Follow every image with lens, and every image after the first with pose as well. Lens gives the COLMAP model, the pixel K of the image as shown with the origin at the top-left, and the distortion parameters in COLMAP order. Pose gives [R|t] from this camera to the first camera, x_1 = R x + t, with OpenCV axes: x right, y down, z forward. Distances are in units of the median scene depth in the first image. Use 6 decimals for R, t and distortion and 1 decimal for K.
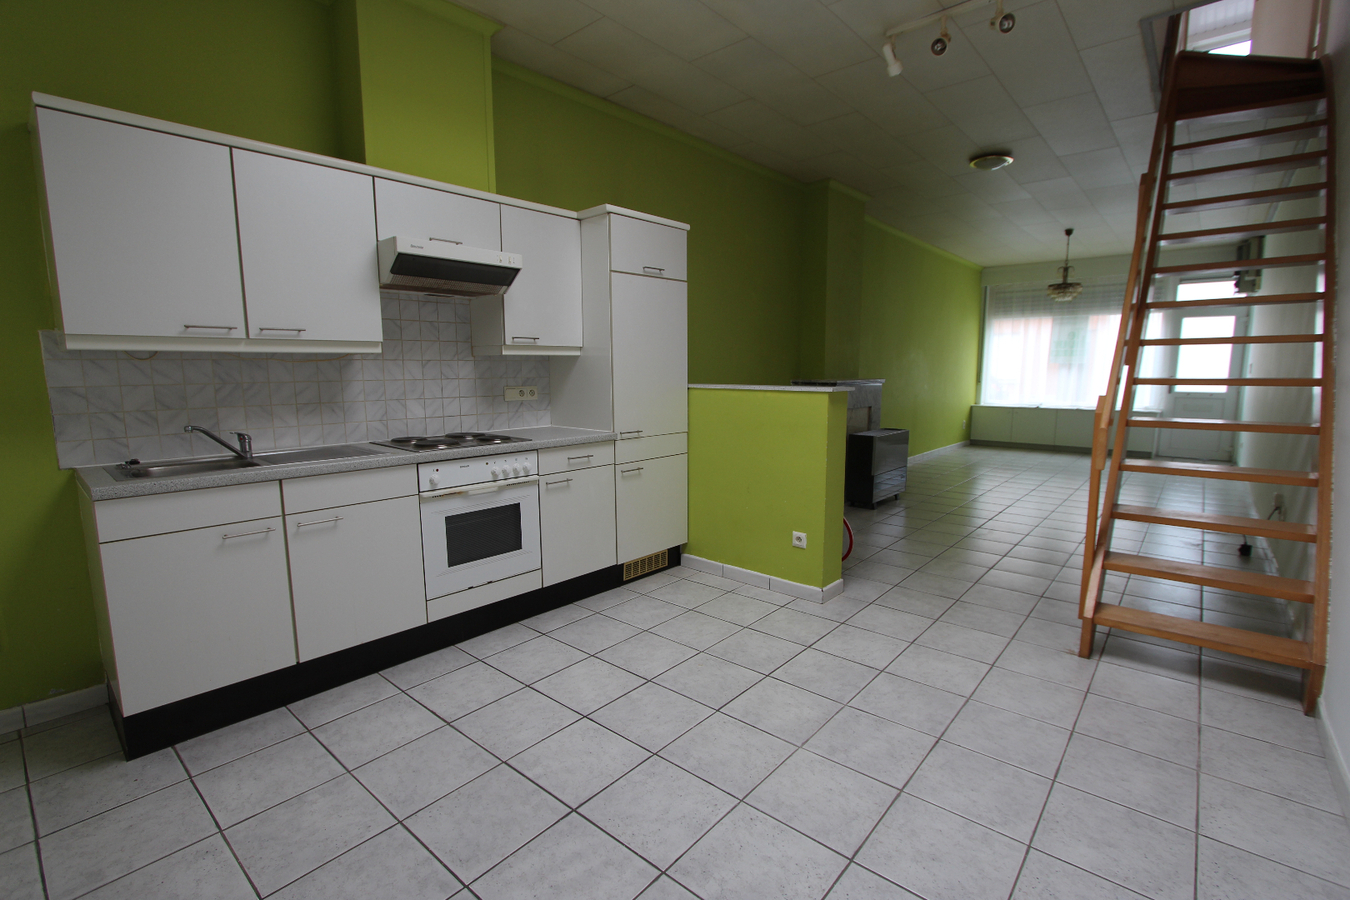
lens RADIAL K [[625.0, 0, 675.0], [0, 625.0, 450.0], [0, 0, 1]] dist [-0.024615, 0.007103]
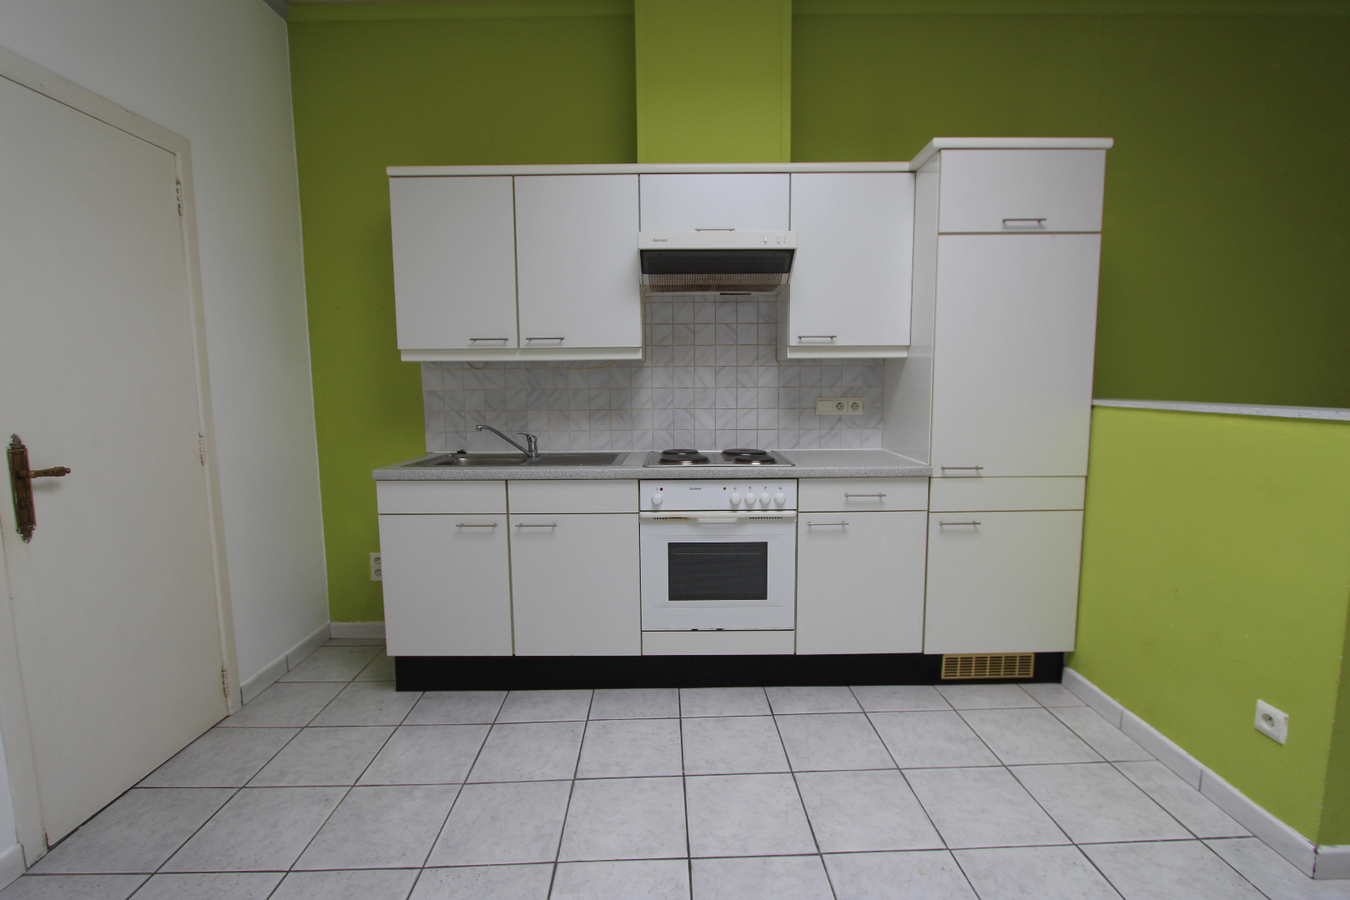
lens RADIAL K [[625.0, 0, 675.0], [0, 625.0, 450.0], [0, 0, 1]] dist [-0.024615, 0.007103]
pose [[0.672188, 0.079314, -0.736120, 0.240499], [-0.091981, 0.995489, 0.023268, -0.038962], [0.734645, 0.052069, 0.676451, 0.348075]]
